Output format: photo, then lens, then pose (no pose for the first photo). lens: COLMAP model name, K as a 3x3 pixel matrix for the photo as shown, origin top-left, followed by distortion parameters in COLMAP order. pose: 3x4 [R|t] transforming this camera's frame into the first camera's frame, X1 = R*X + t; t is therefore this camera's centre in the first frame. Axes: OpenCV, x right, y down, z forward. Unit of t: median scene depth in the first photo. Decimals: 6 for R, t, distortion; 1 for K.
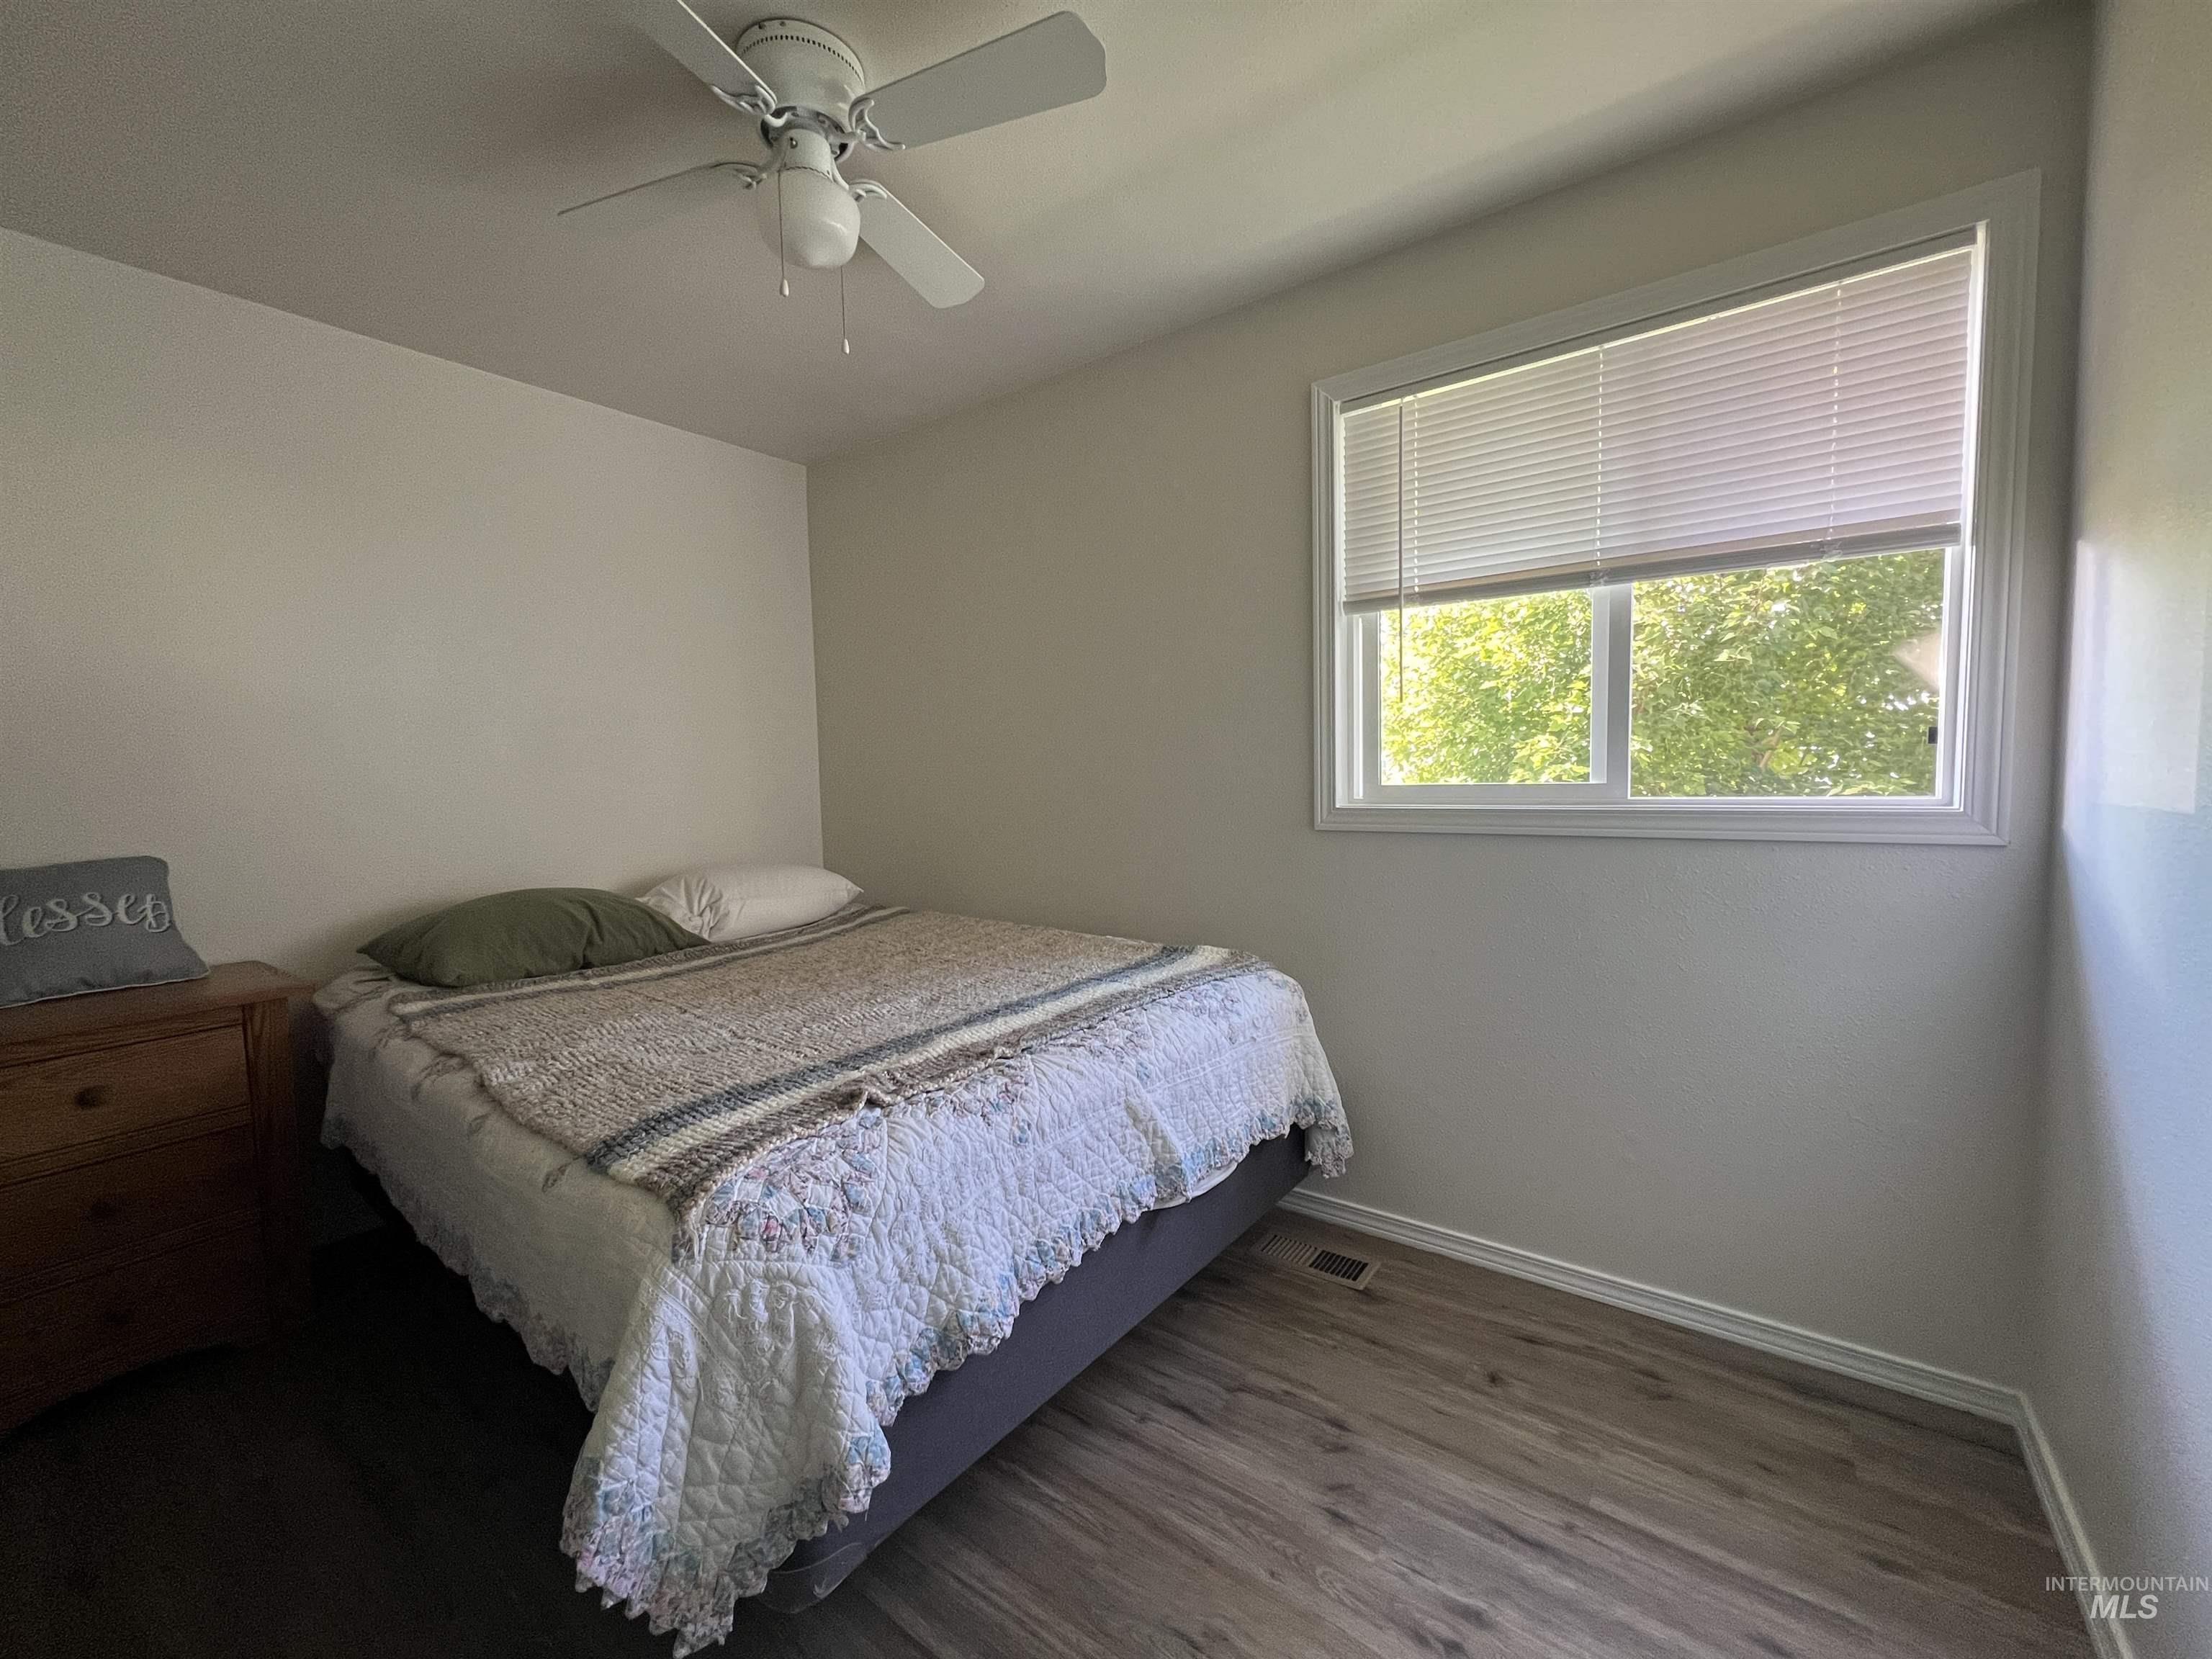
lens RADIAL K [[881.6, 0, 1099.1], [0, 881.6, 828.3], [0, 0, 1]] dist [-0.001458, 0.001624]
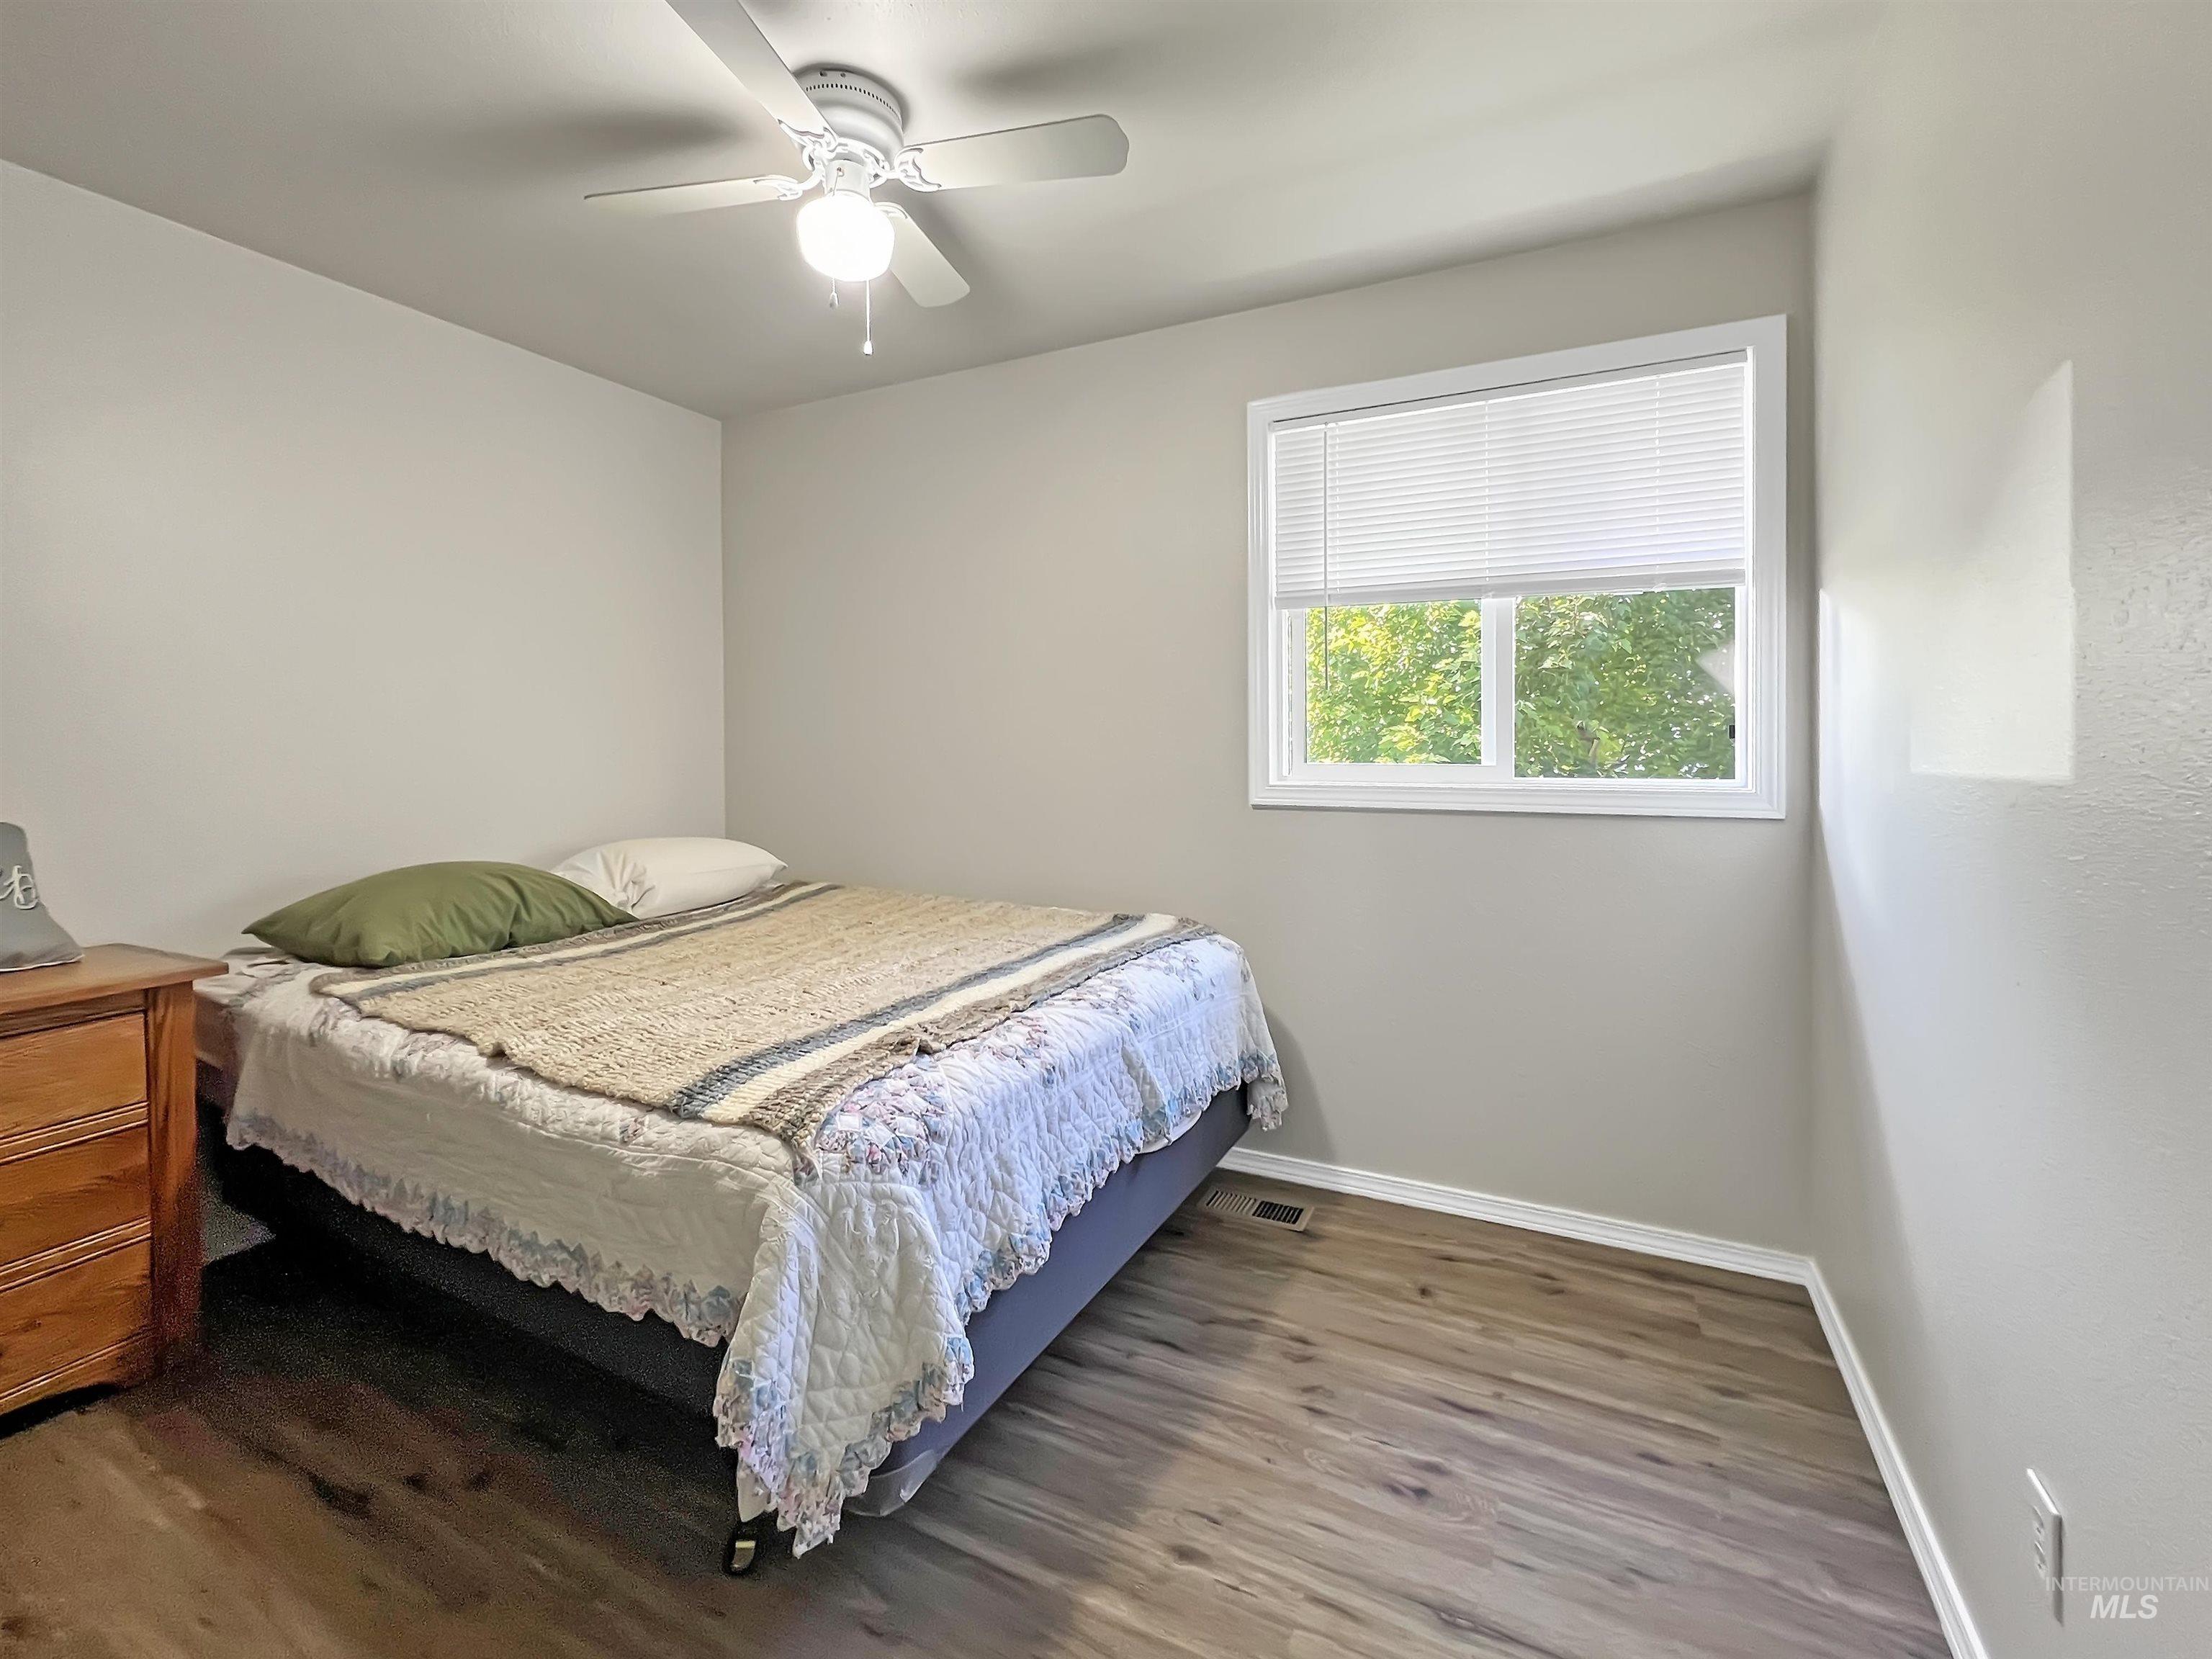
lens RADIAL K [[947.4, 0, 1151.9], [0, 947.4, 745.2], [0, 0, 1]] dist [-0.001546, 0.000143]
pose [[0.976921, 0.020748, 0.212590, -0.191230], [-0.006627, 0.997736, -0.066922, 0.011675], [-0.213498, 0.063969, 0.974847, -0.177084]]
